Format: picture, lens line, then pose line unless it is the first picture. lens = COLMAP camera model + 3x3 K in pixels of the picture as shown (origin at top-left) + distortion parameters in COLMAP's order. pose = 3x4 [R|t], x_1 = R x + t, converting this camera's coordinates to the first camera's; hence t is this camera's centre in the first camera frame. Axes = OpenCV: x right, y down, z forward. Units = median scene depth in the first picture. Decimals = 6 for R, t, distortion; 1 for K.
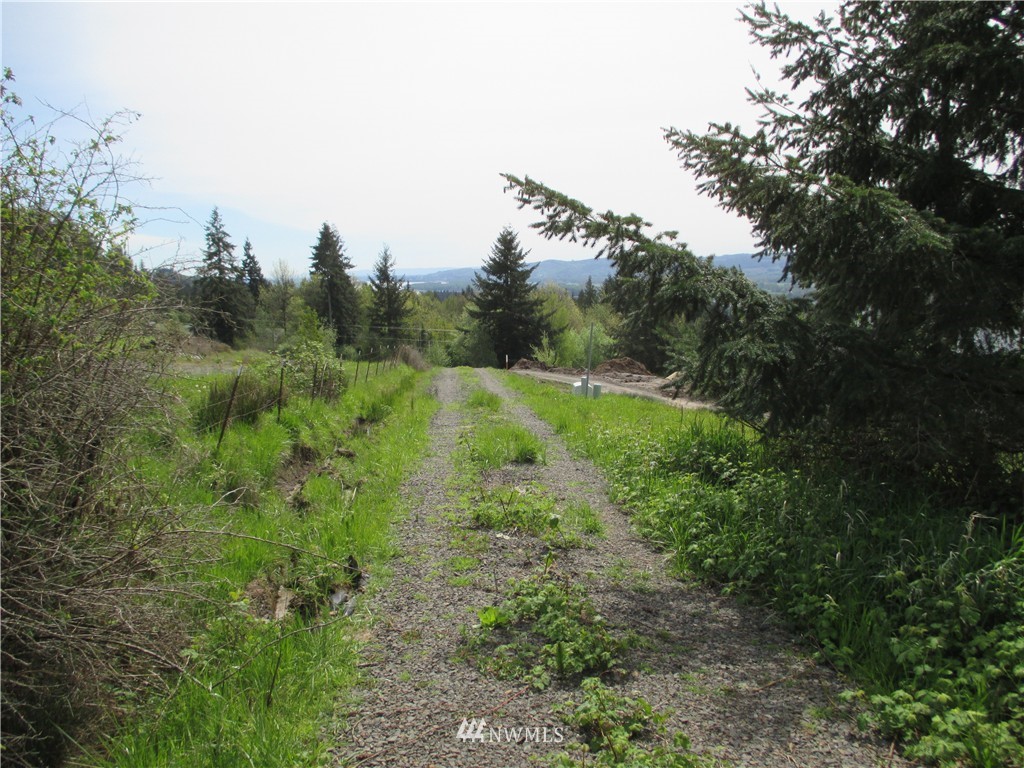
lens RADIAL K [[891.9, 0, 515.8], [0, 891.9, 380.4], [0, 0, 1]] dist [-0.002380, -0.016272]
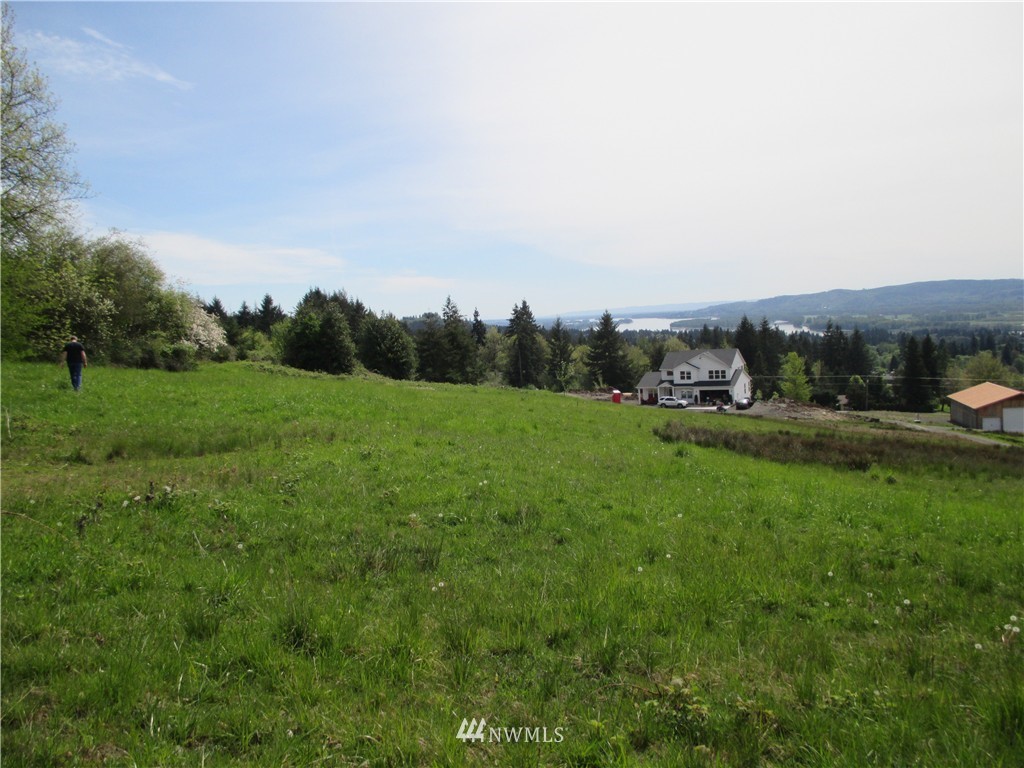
lens RADIAL K [[968.4, 0, 512.4], [0, 968.4, 383.6], [0, 0, 1]] dist [-0.019816, 0.000000]
pose [[0.957865, -0.010250, -0.287035, 0.249199], [-0.002031, 0.999096, -0.042454, 0.029540], [0.287210, 0.041249, 0.956979, -0.569873]]
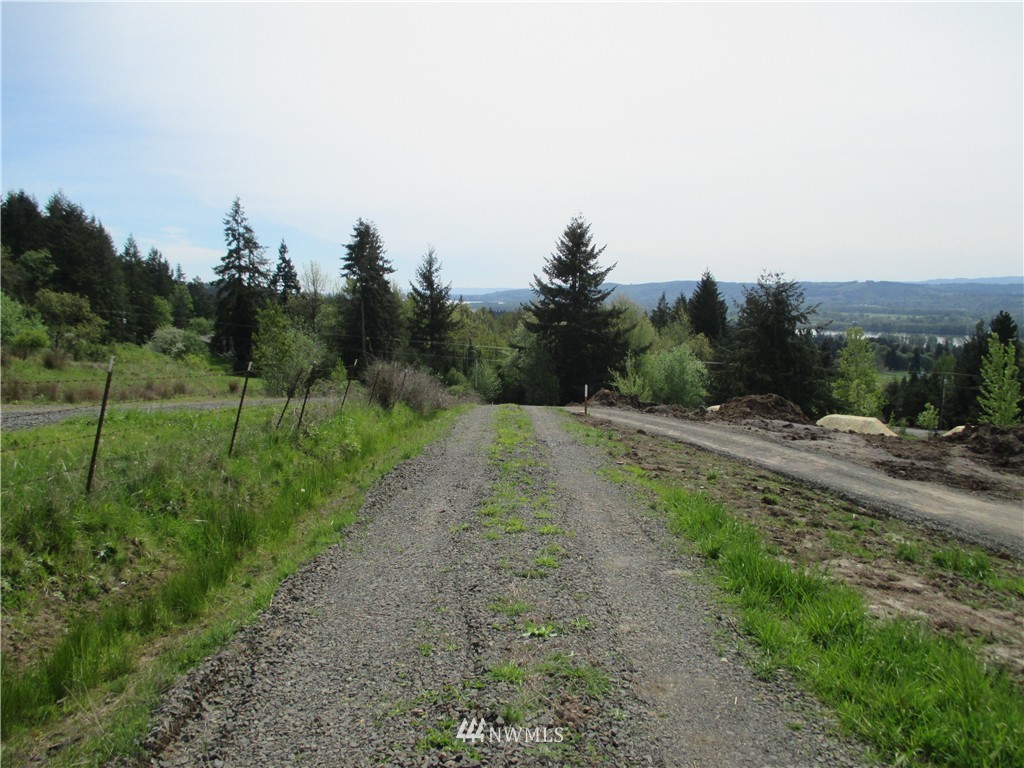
lens RADIAL K [[891.9, 0, 511.1], [0, 891.9, 381.2], [0, 0, 1]] dist [-0.002380, -0.016272]
pose [[0.997287, 0.032192, -0.066206, -0.007980], [-0.033672, 0.999205, -0.021362, -0.006442], [0.065466, 0.023533, 0.997577, 0.156315]]
